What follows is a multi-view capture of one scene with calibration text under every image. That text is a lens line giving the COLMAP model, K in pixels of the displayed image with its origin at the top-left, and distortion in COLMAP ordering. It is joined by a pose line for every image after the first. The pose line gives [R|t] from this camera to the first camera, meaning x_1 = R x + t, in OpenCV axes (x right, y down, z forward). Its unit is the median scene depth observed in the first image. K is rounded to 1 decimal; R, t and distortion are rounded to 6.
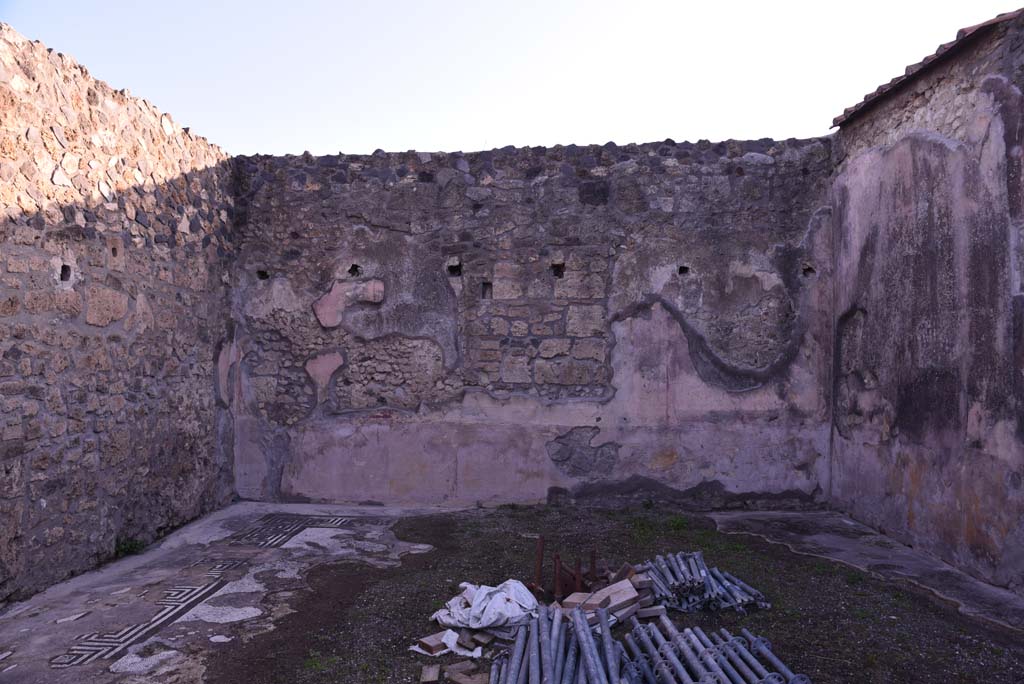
lens RADIAL K [[702.5, 0, 514.2], [0, 702.5, 346.8], [0, 0, 1]] dist [-0.124133, 0.085464]
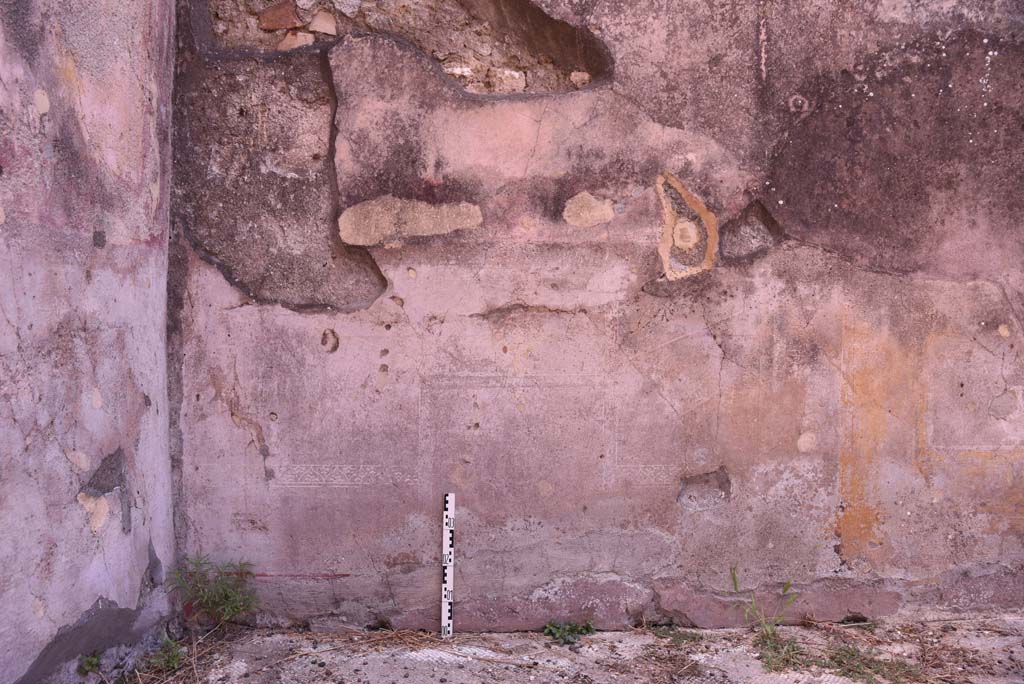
lens RADIAL K [[702.5, 0, 506.4], [0, 702.5, 346.7], [0, 0, 1]] dist [-0.124133, 0.085464]
pose [[-0.059586, -0.017175, 0.998075, 0.249149], [-0.028590, 0.999471, 0.015492, 0.144072], [-0.997814, -0.027612, -0.060045, 0.967354]]
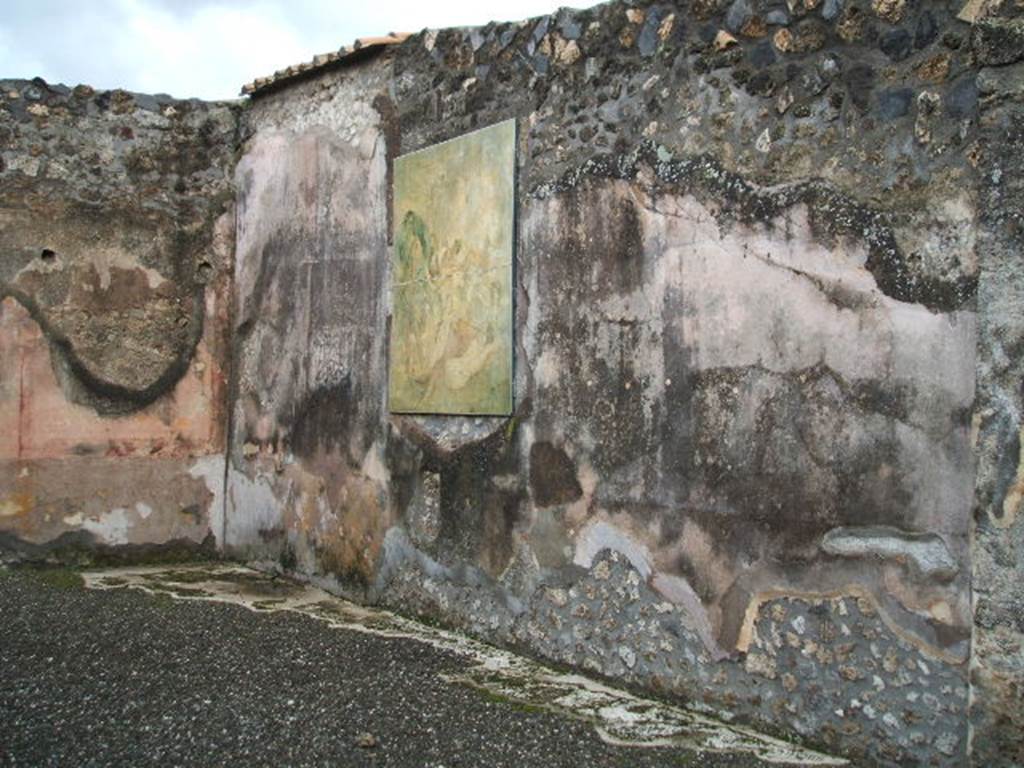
lens RADIAL K [[1203.4, 0, 498.3], [0, 1203.4, 346.2], [0, 0, 1]] dist [-0.164743, 0.000000]
pose [[0.812728, 0.031447, 0.581794, -0.109827], [-0.026040, 0.999505, -0.017648, -0.002005], [-0.582061, -0.000807, 0.813145, -0.364022]]
